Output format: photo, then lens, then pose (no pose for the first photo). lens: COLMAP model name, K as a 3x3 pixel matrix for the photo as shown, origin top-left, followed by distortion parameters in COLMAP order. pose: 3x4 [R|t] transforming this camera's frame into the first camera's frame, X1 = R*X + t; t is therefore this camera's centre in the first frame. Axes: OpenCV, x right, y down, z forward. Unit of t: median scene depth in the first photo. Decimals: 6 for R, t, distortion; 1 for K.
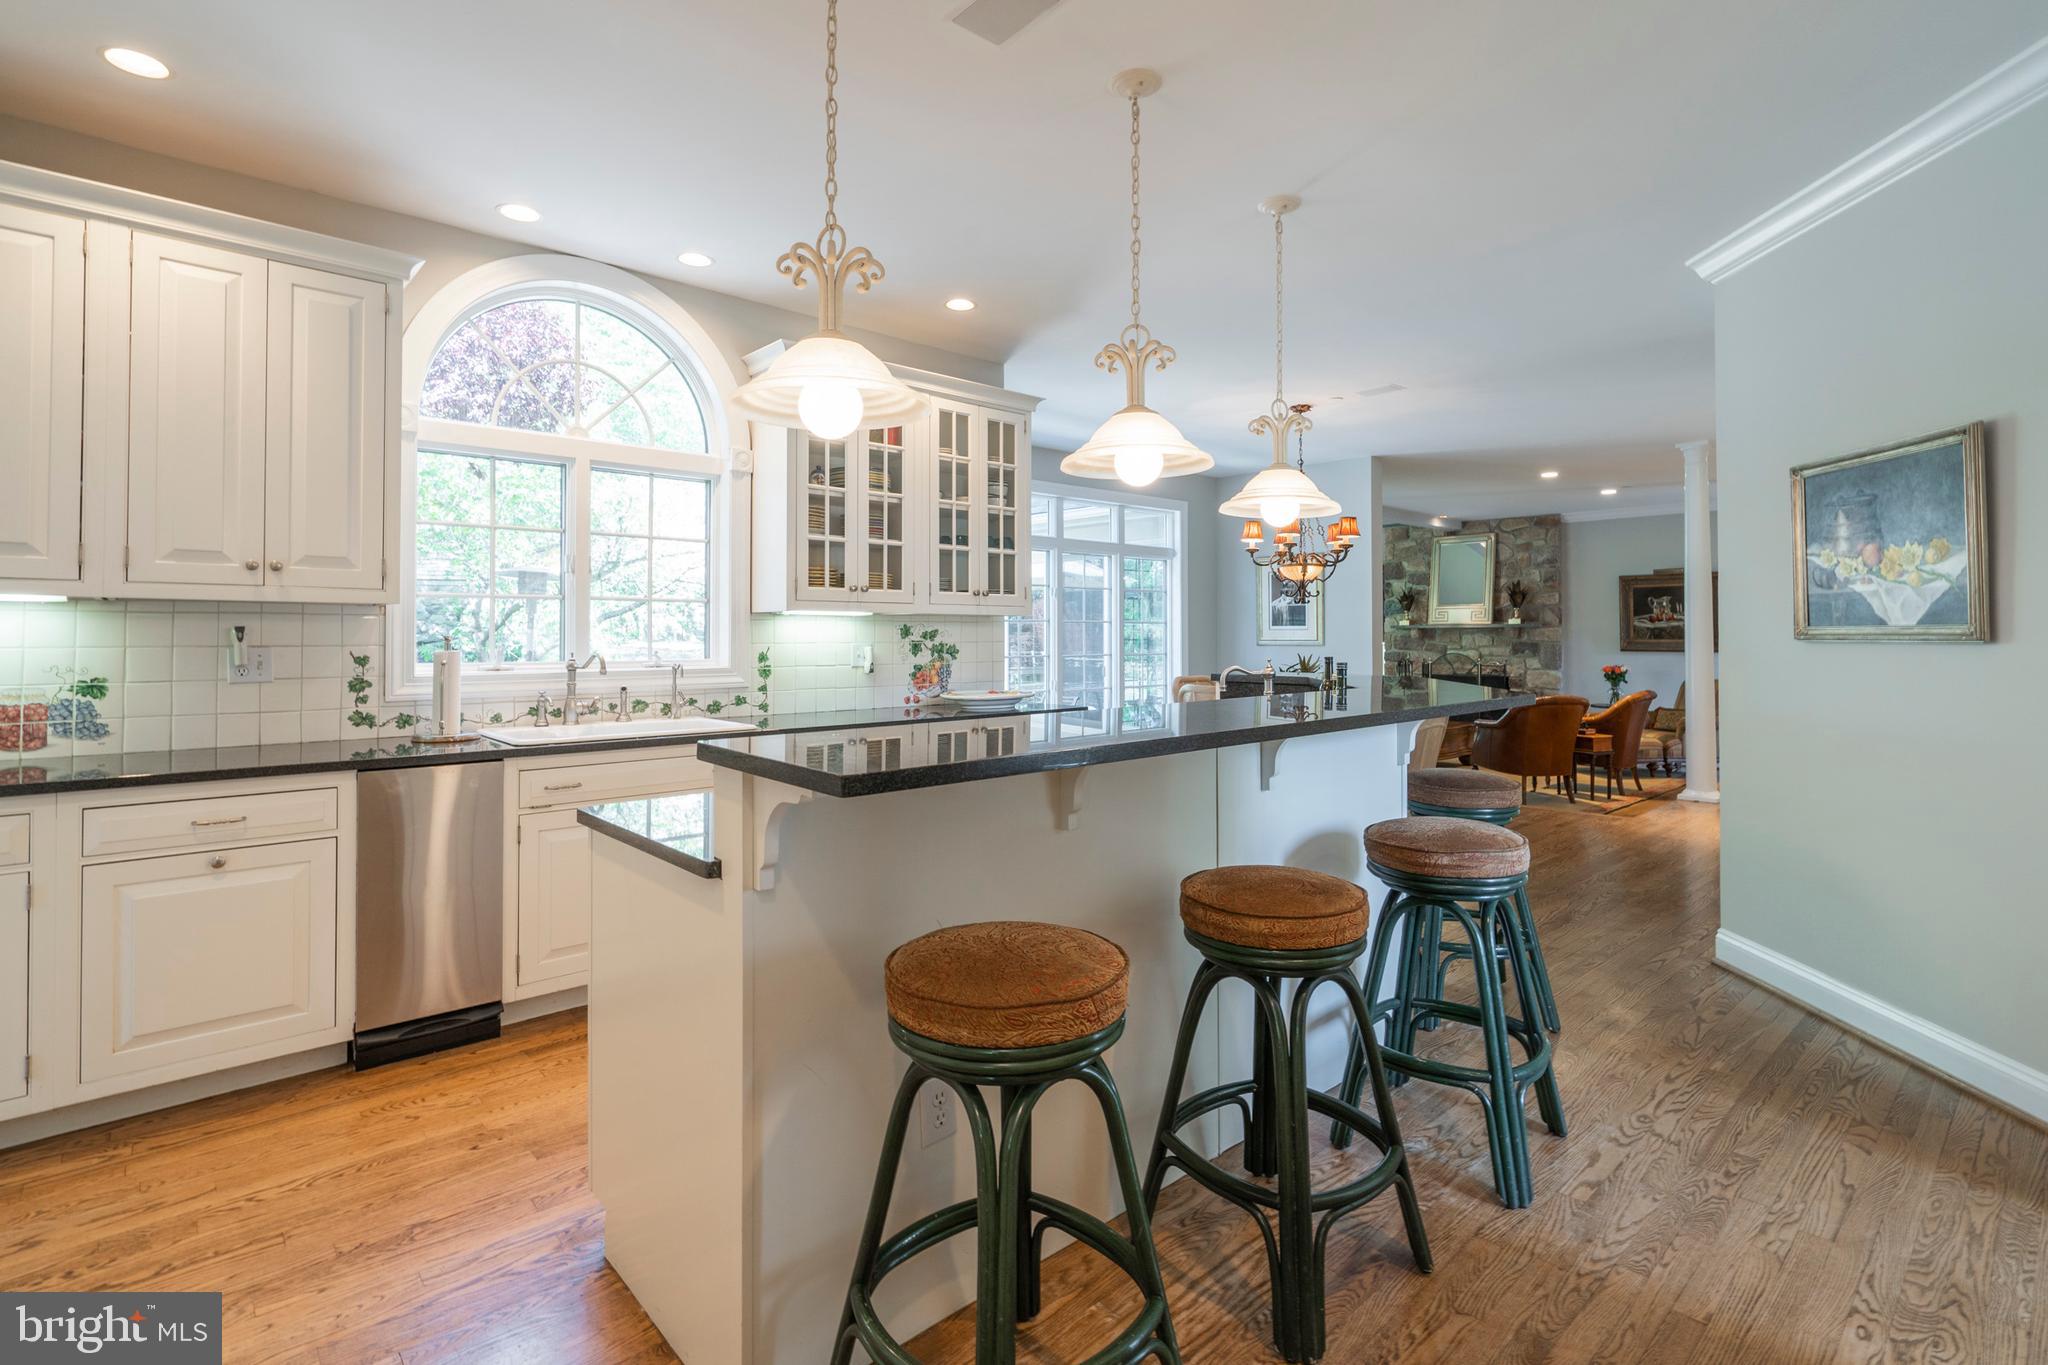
lens RADIAL K [[980.8, 0, 1017.4], [0, 980.8, 625.0], [0, 0, 1]] dist [0.000425, 0.000134]
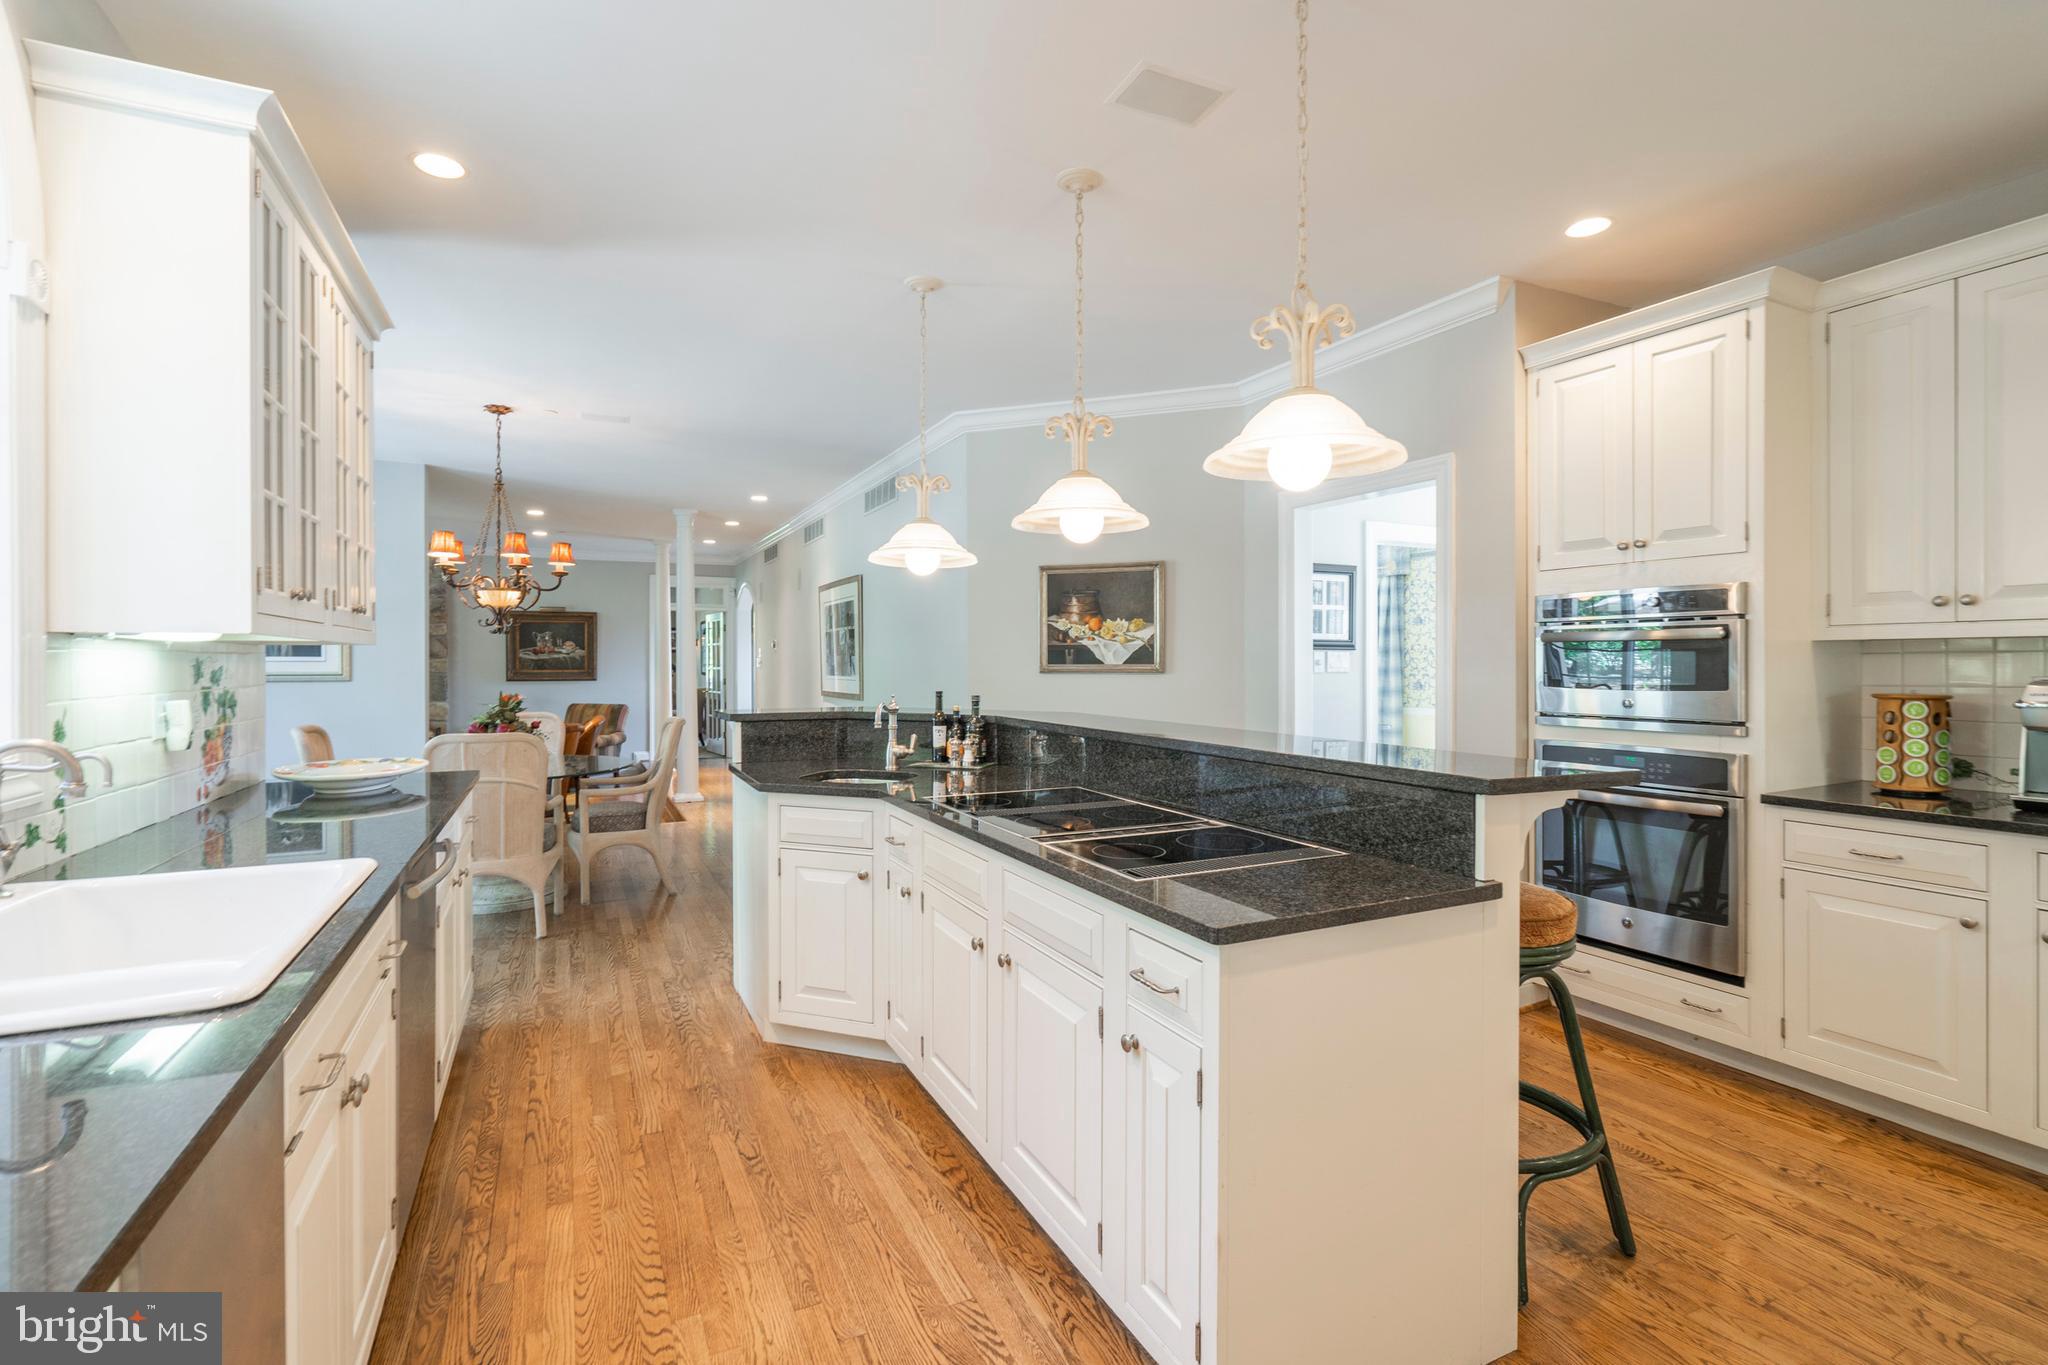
lens RADIAL K [[937.8, 0, 1016.4], [0, 937.8, 664.9], [0, 0, 1]] dist [-0.001096, -0.000085]
pose [[0.279126, -0.001663, 0.960253, -0.278949], [-0.010104, 0.999938, 0.004668, -0.001850], [-0.960201, -0.011005, 0.279092, 0.239838]]
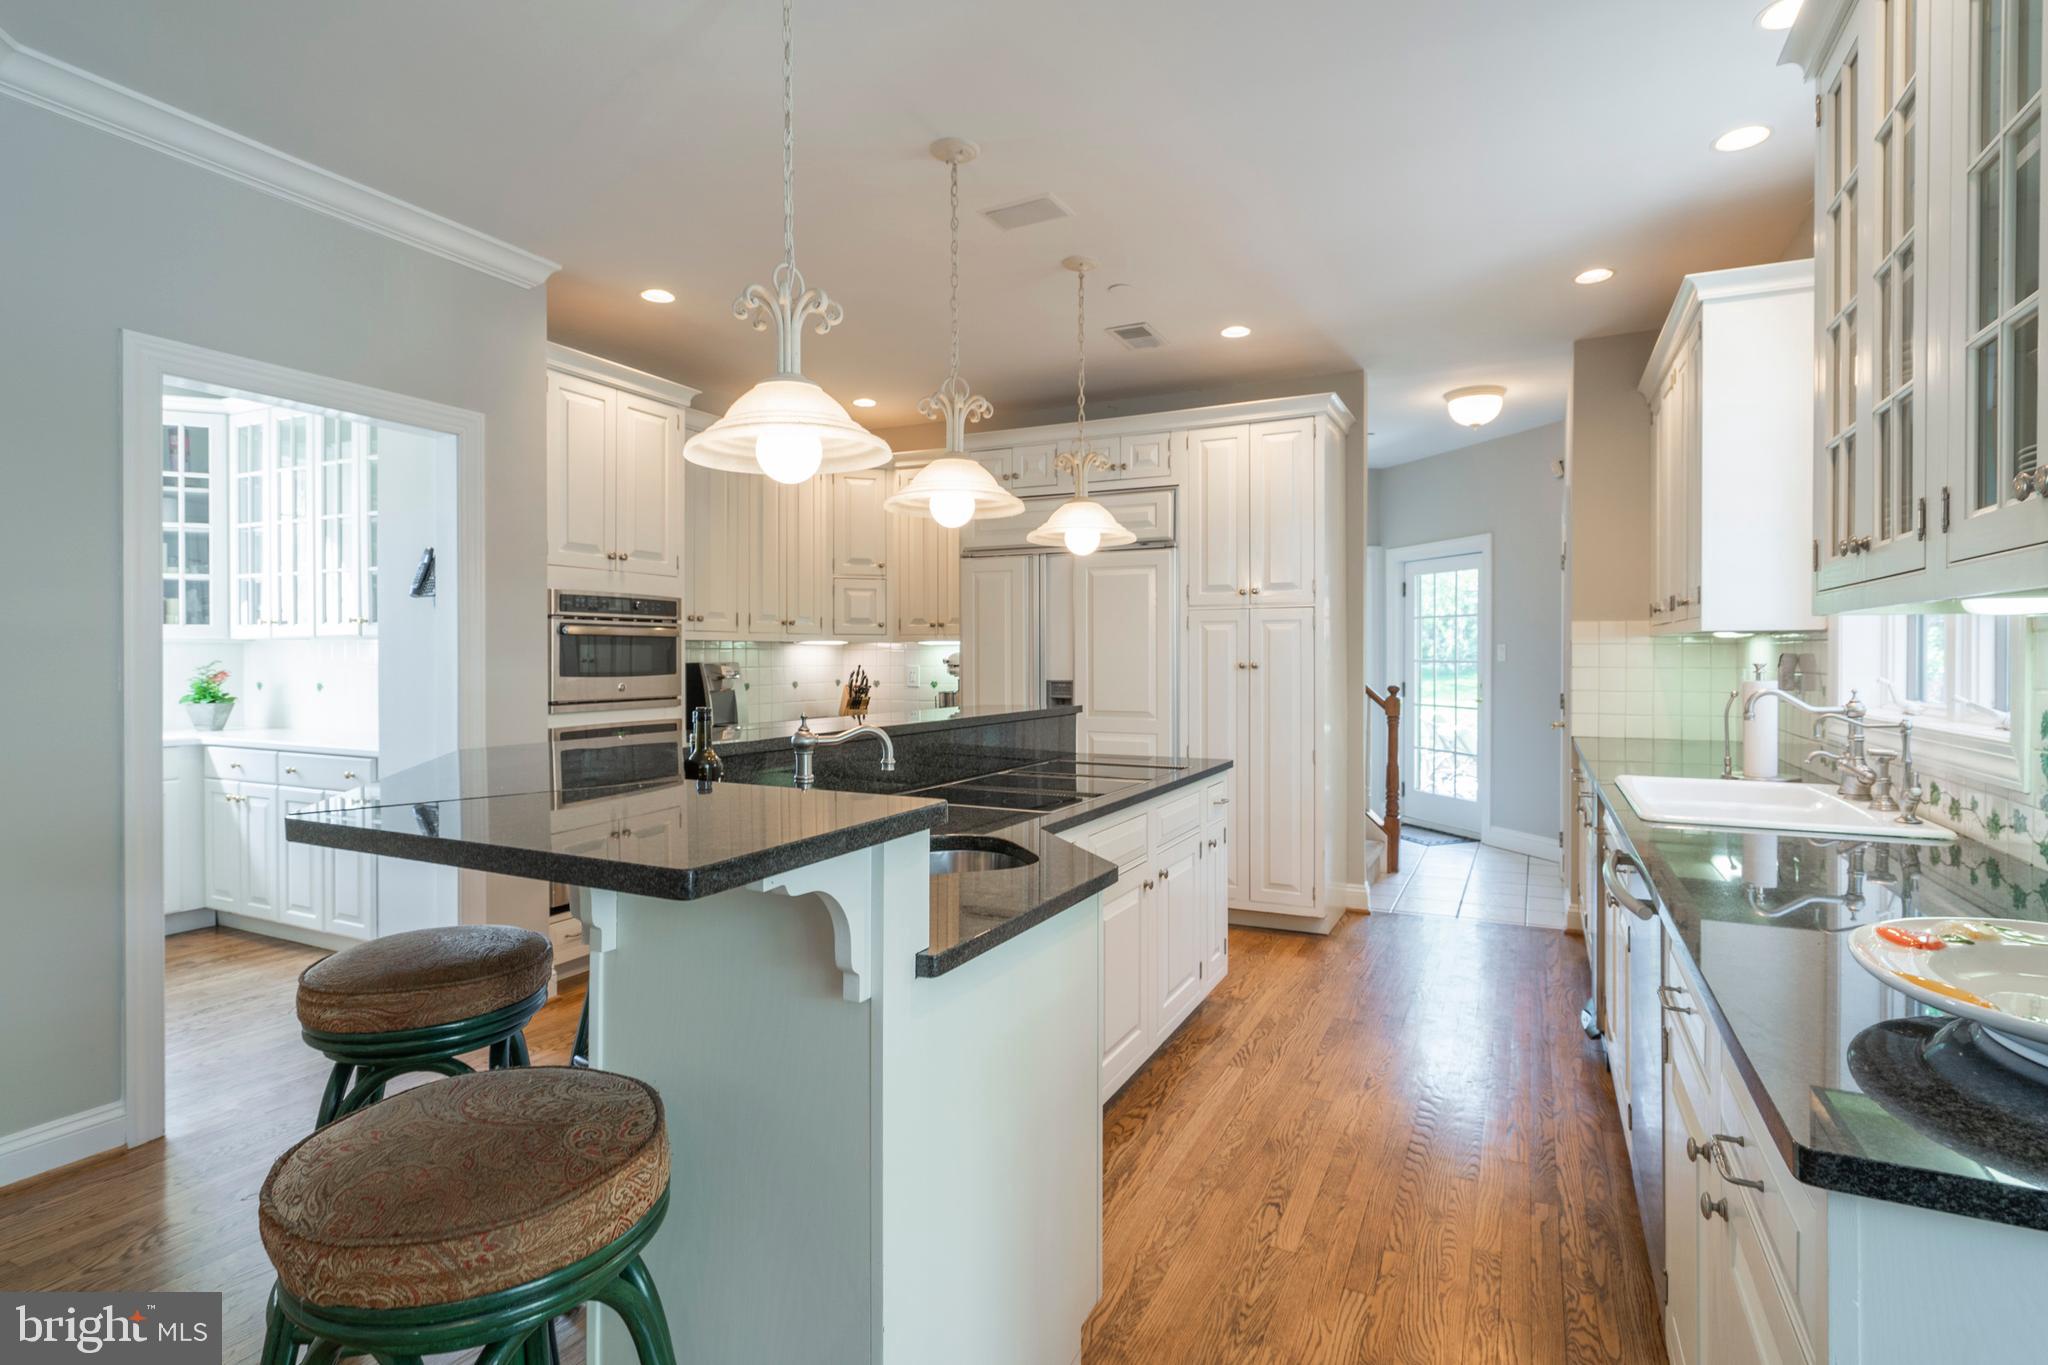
lens RADIAL K [[1003.9, 0, 1028.0], [0, 1003.9, 660.7], [0, 0, 1]] dist [0.000119, 0.000042]
pose [[-0.930620, 0.004413, -0.365960, 0.137272], [0.006349, 0.999971, -0.004086, 0.003218], [0.365931, -0.006126, -0.930622, 0.628805]]
